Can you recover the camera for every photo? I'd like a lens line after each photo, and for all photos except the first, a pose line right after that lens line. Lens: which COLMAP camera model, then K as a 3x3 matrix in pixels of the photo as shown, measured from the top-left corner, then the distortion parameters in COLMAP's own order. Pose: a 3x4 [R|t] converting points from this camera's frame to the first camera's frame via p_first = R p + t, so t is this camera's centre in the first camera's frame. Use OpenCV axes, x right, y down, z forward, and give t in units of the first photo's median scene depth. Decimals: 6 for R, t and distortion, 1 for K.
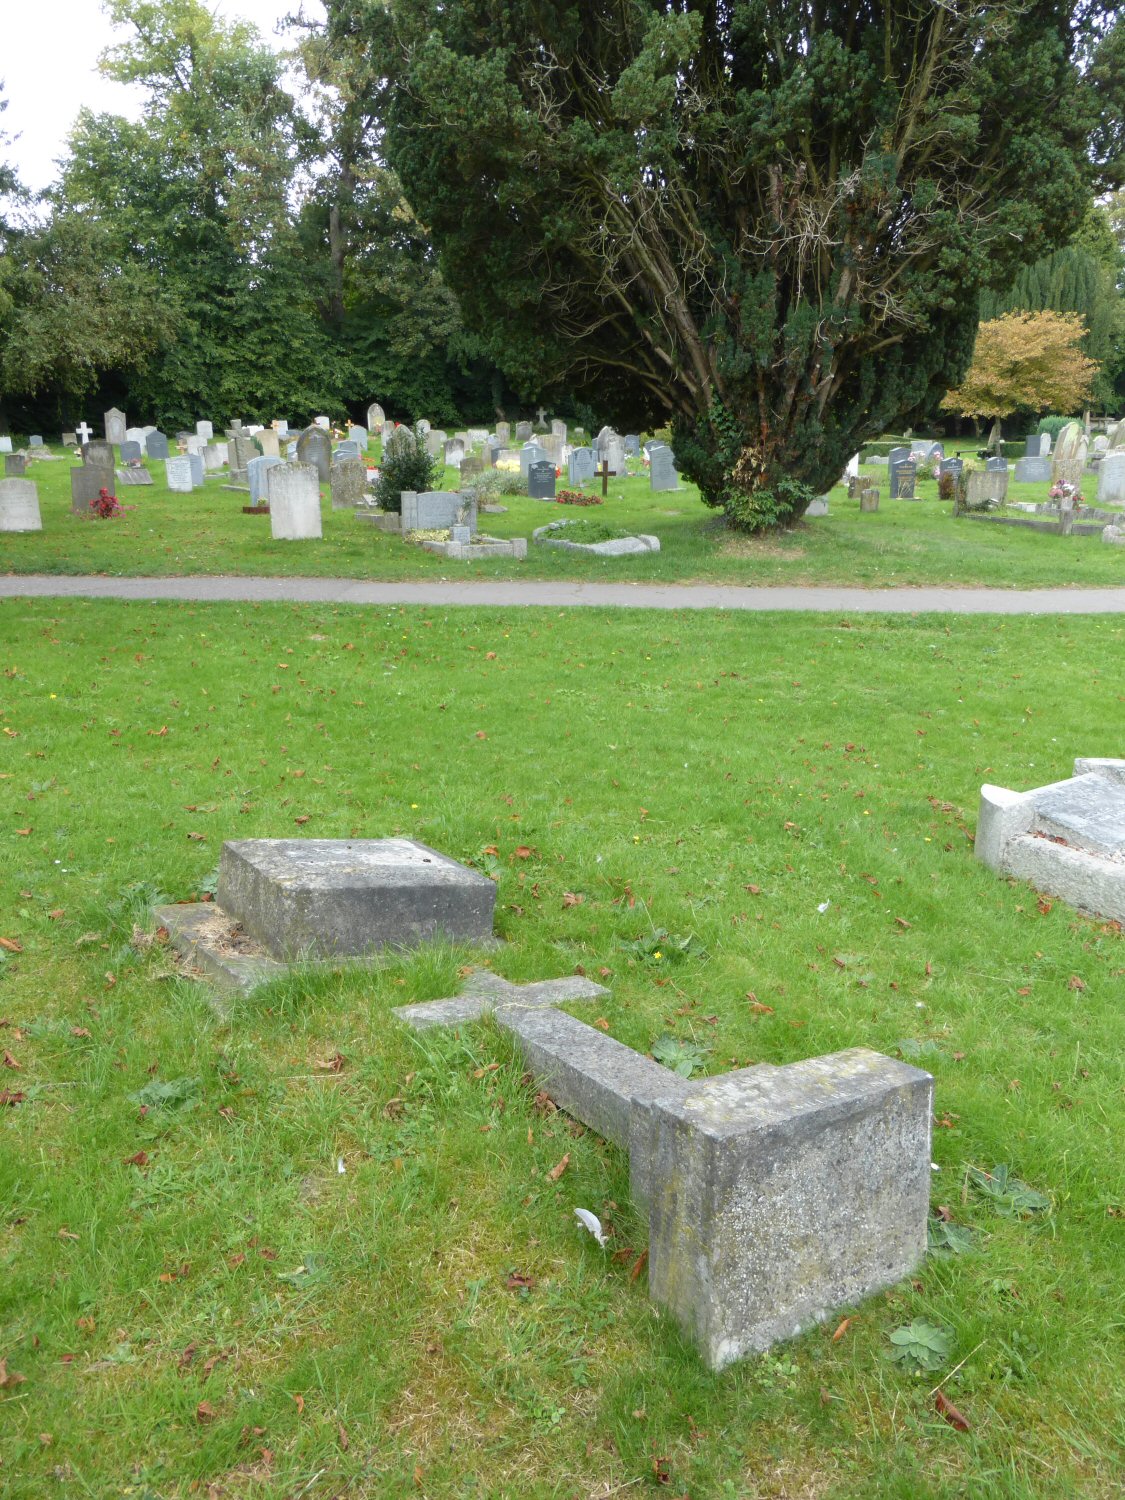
lens RADIAL K [[1106.3, 0, 559.9], [0, 1106.3, 750.8], [0, 0, 1]] dist [-0.037969, 0.024461]
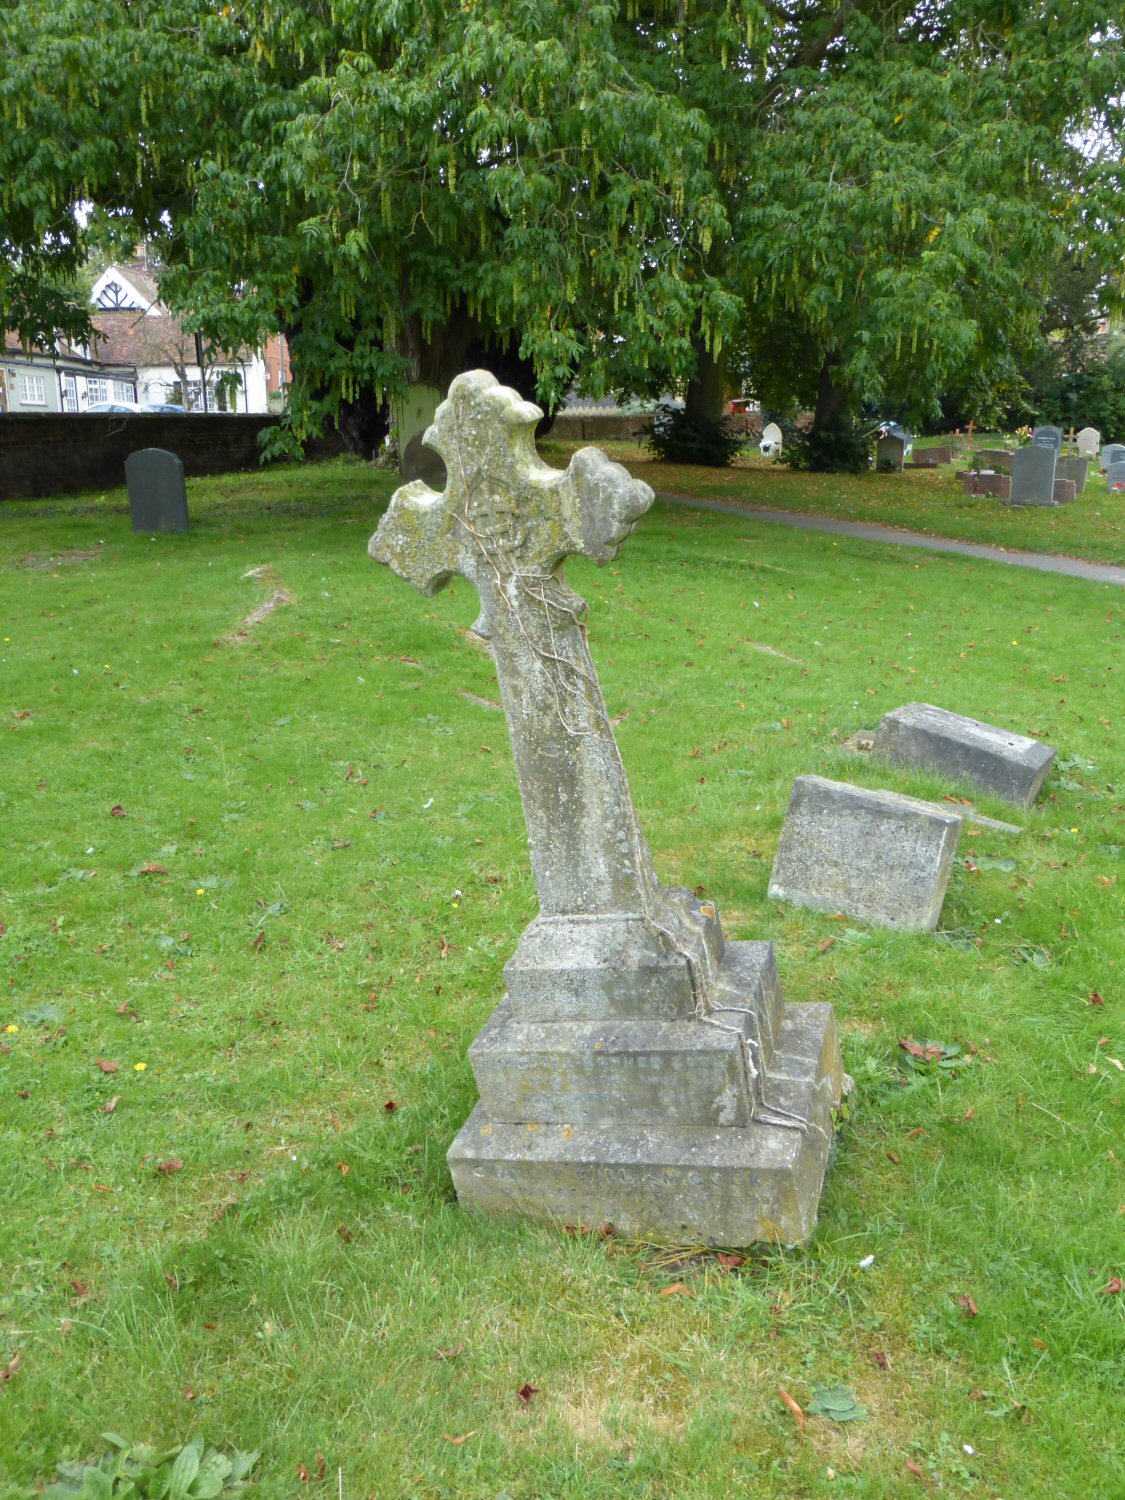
lens RADIAL K [[1249.1, 0, 560.6], [0, 1249.1, 751.2], [0, 0, 1]] dist [0.011877, 0.004066]
pose [[0.459100, 0.234149, -0.856972, 1.058689], [-0.271727, 0.955421, 0.115477, 0.088403], [0.845808, 0.179847, 0.502258, -0.288624]]
